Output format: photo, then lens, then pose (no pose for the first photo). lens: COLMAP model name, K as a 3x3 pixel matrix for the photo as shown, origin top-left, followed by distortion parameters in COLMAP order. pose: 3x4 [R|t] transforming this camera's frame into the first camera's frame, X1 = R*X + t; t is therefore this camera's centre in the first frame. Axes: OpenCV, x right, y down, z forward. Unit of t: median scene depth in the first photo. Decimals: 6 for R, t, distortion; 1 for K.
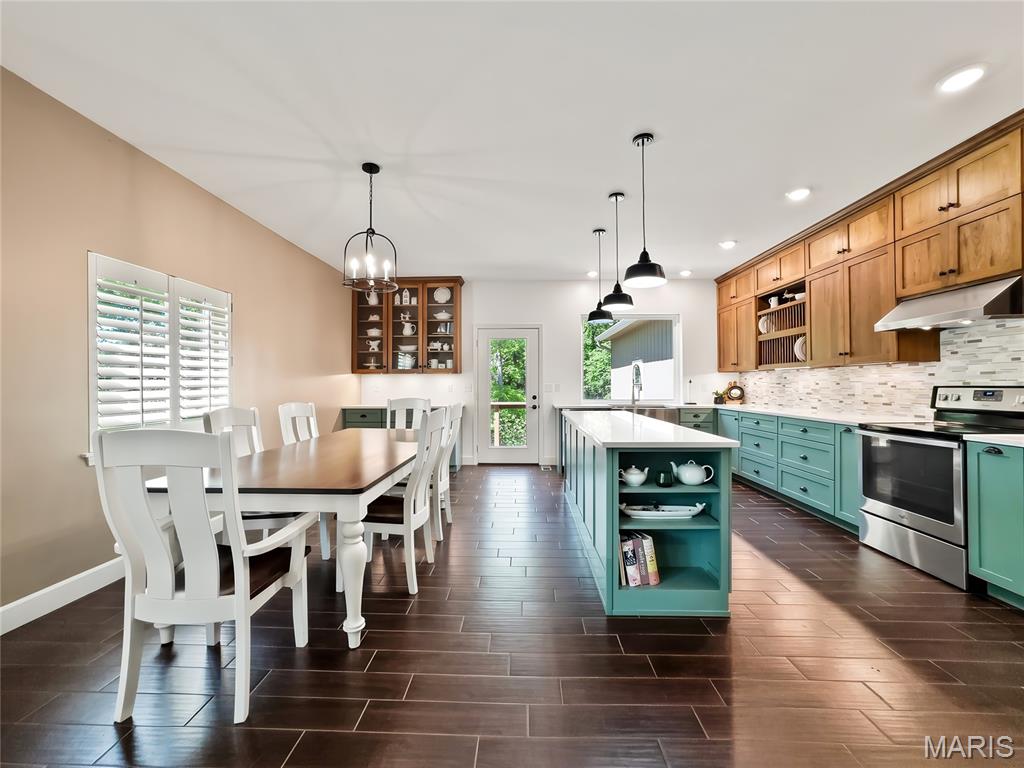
lens RADIAL K [[423.8, 0, 509.8], [0, 423.8, 380.9], [0, 0, 1]] dist [-0.018130, 0.000102]
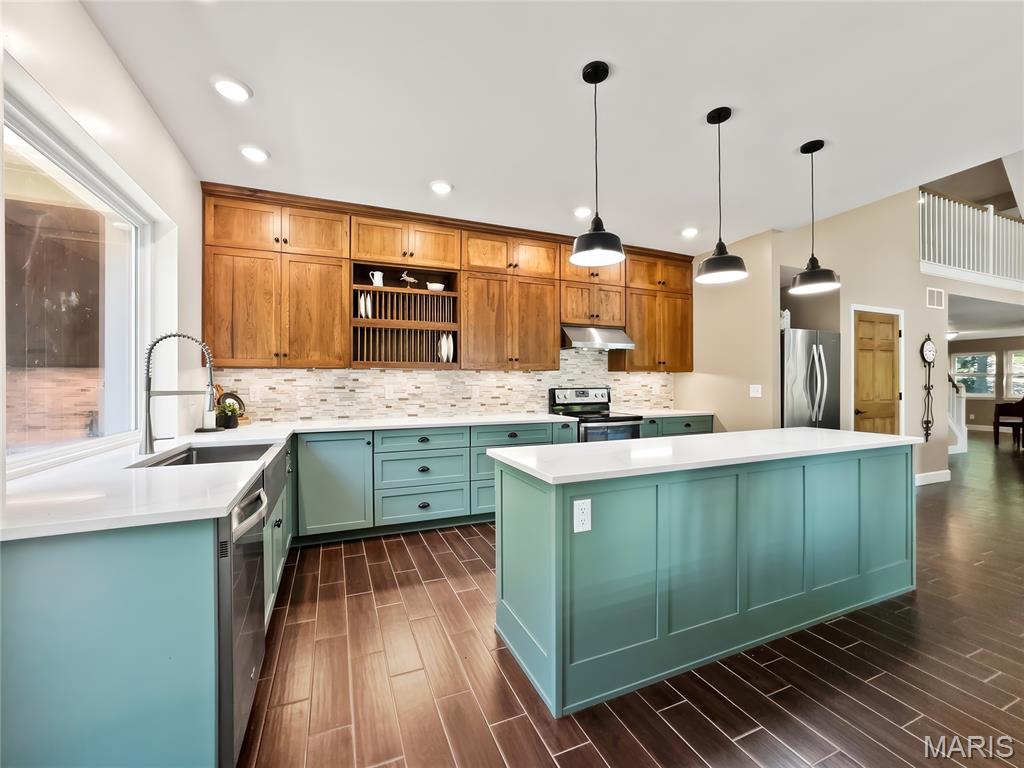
lens RADIAL K [[423.8, 0, 509.8], [0, 423.8, 380.9], [0, 0, 1]] dist [-0.018130, 0.000102]
pose [[-0.417305, 0.003605, 0.908759, -0.183132], [-0.005014, 0.999968, -0.006269, -0.002906], [-0.908753, -0.007173, -0.417274, 1.350437]]
